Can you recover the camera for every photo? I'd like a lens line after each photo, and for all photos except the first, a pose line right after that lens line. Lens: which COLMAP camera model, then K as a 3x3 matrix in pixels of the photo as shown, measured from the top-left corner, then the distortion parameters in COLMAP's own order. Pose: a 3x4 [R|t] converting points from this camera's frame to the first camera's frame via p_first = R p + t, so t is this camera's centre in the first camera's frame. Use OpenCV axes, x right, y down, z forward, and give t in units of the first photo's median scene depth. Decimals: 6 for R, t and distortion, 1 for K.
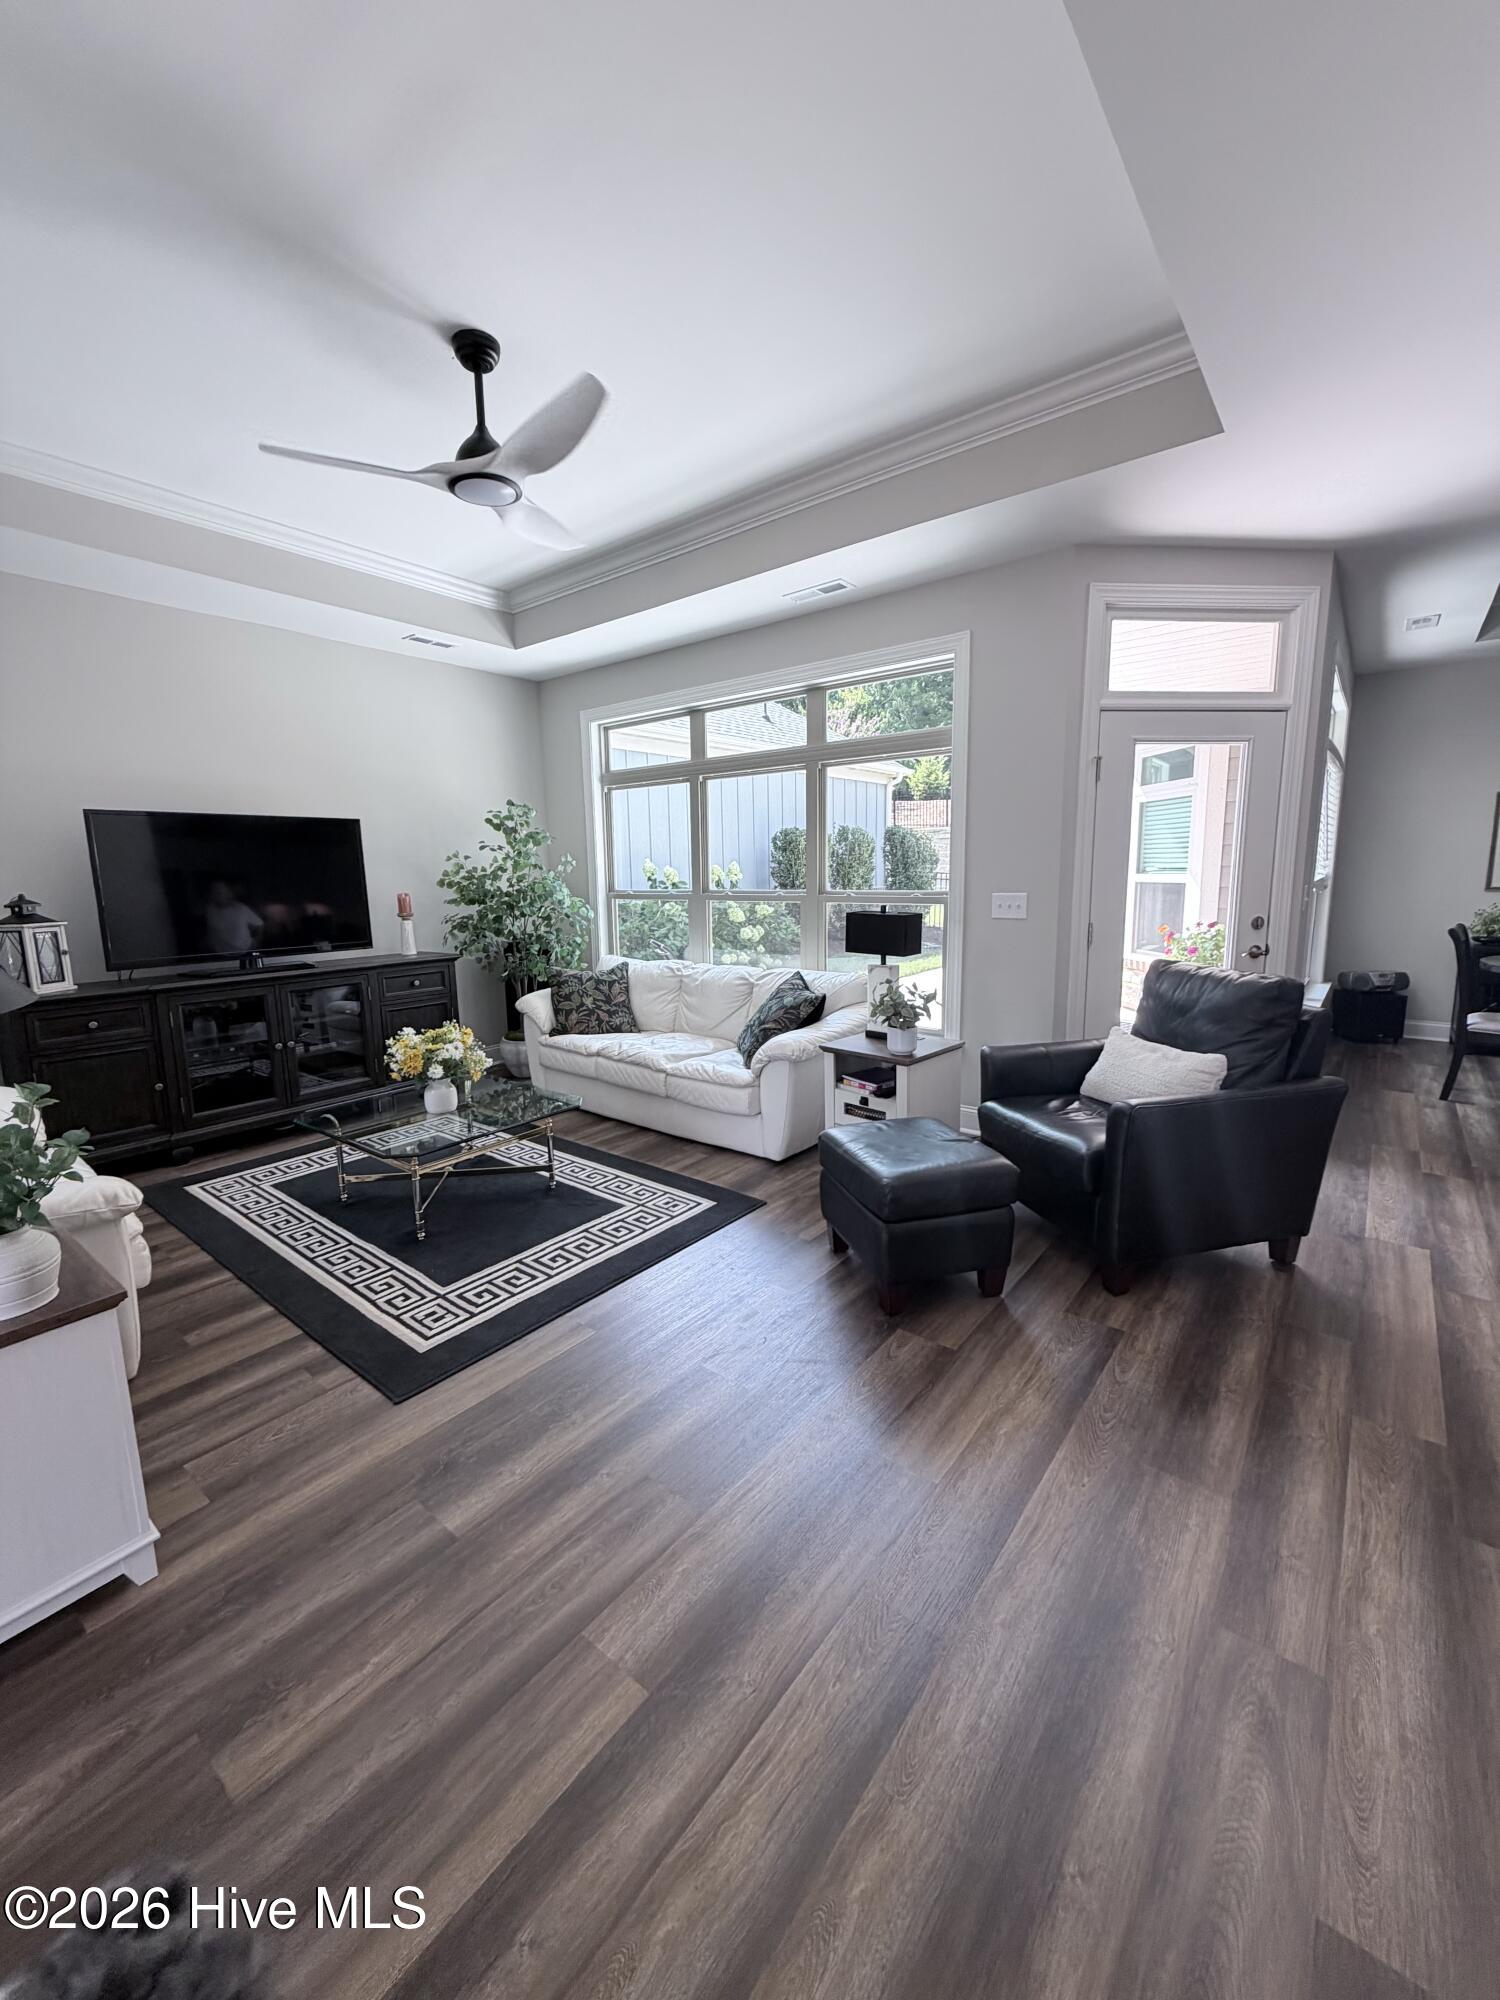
lens RADIAL K [[797.6, 0, 747.7], [0, 797.6, 993.8], [0, 0, 1]] dist [-0.002208, 0.000895]
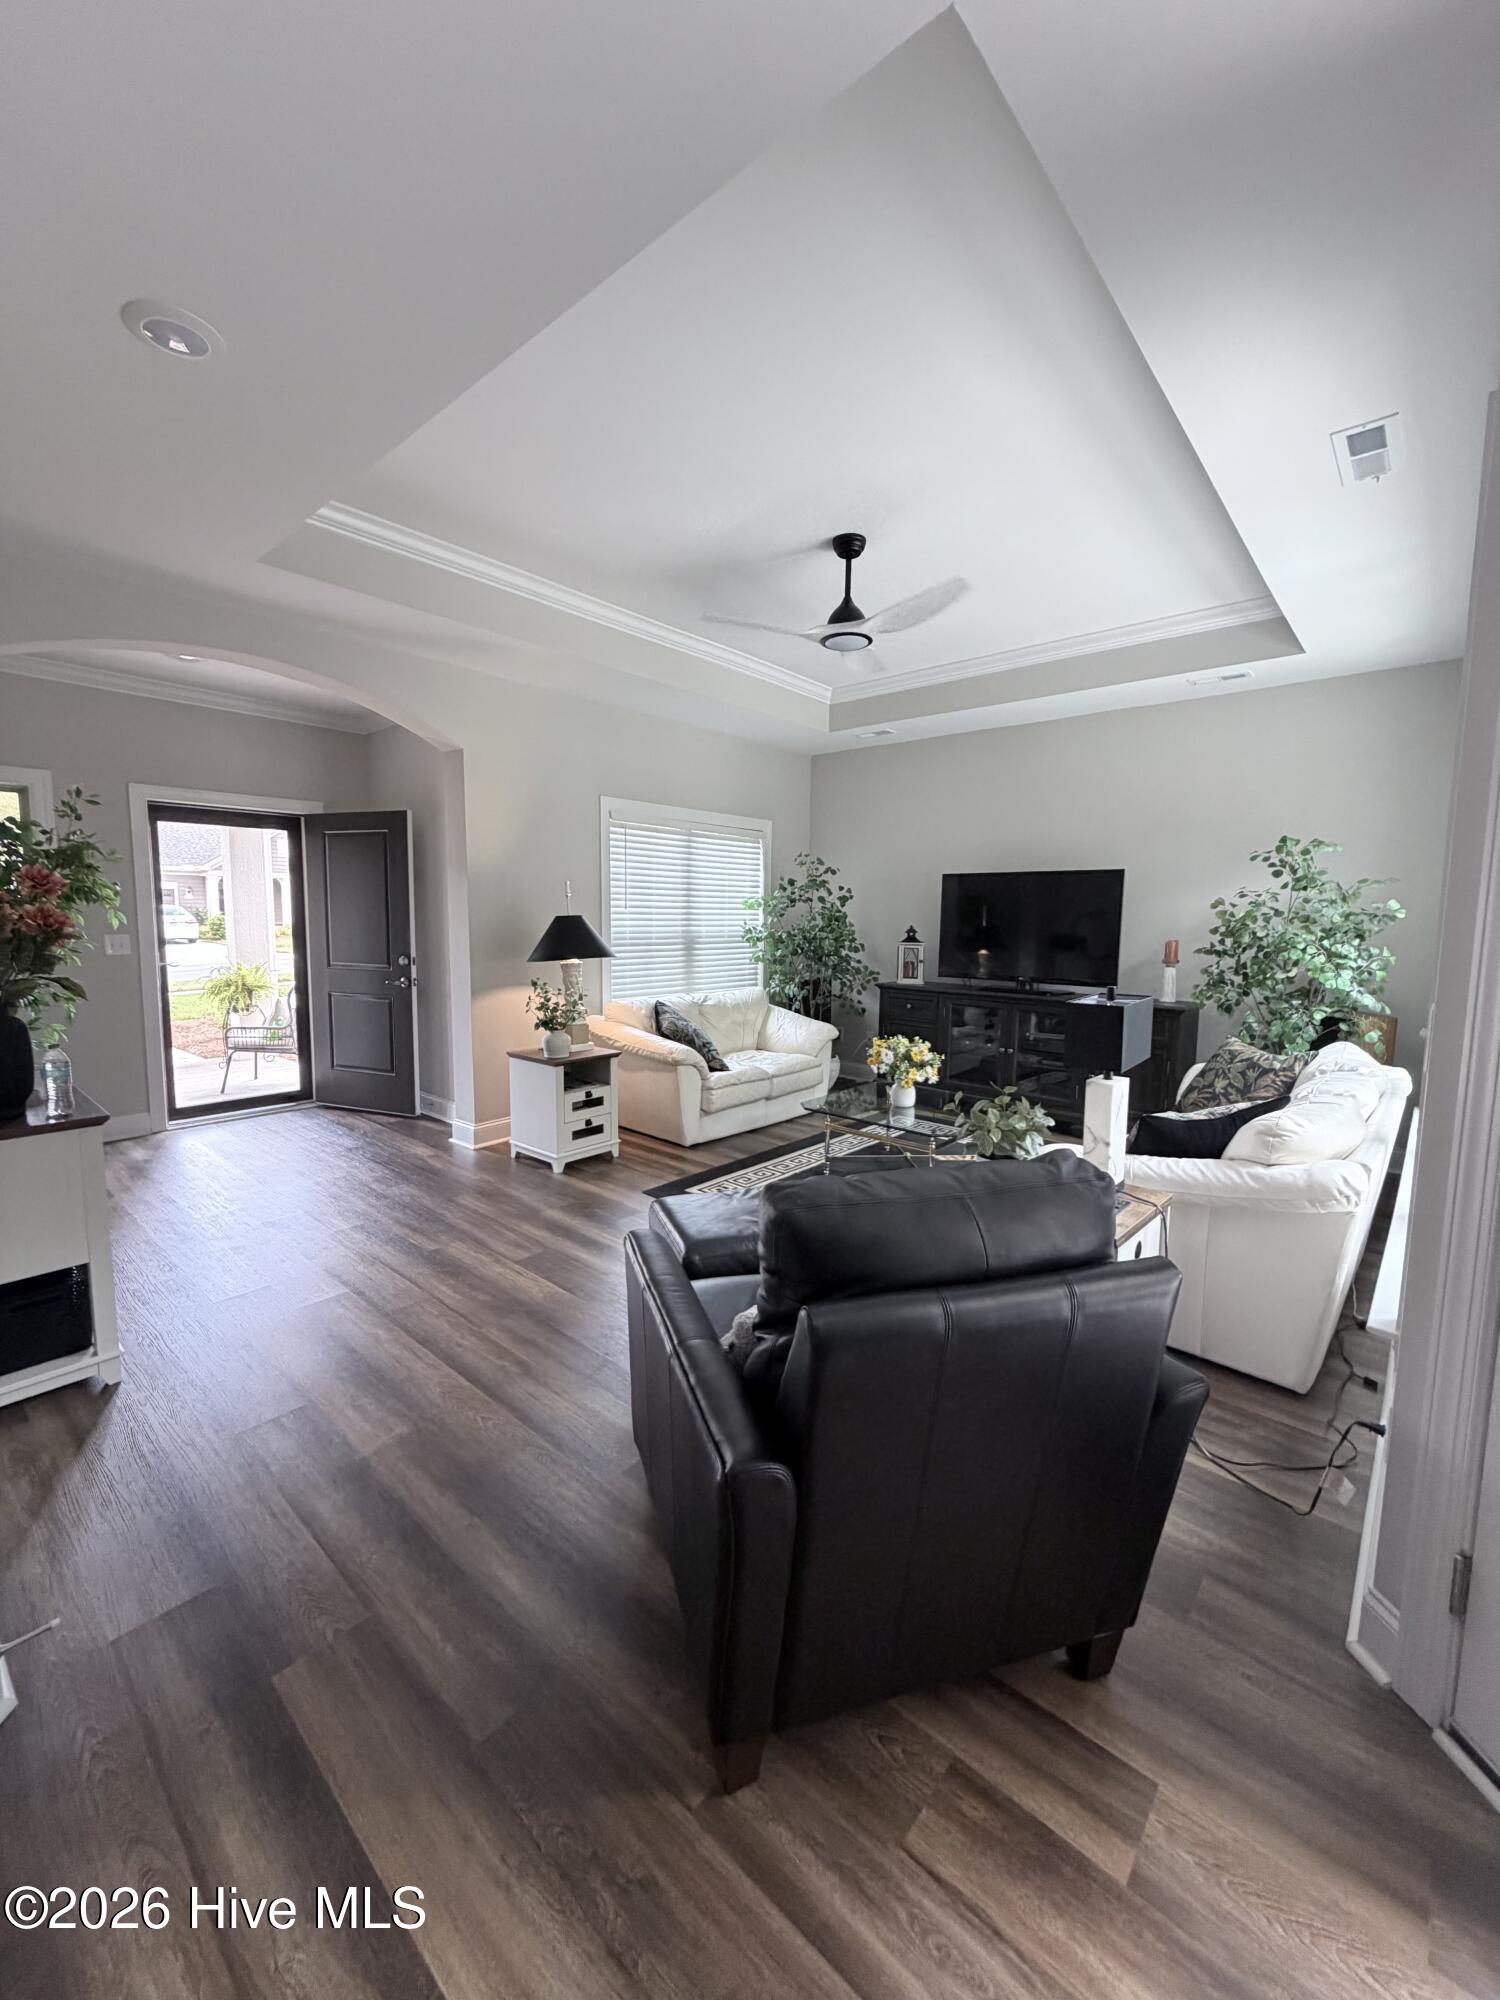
lens RADIAL K [[797.6, 0, 750.6], [0, 797.6, 1007.6], [0, 0, 1]] dist [-0.002208, 0.000895]
pose [[-0.051625, 0.134519, -0.989565, 0.806577], [-0.162959, 0.976471, 0.141240, -0.135485], [0.985281, 0.168550, -0.028490, 0.720738]]
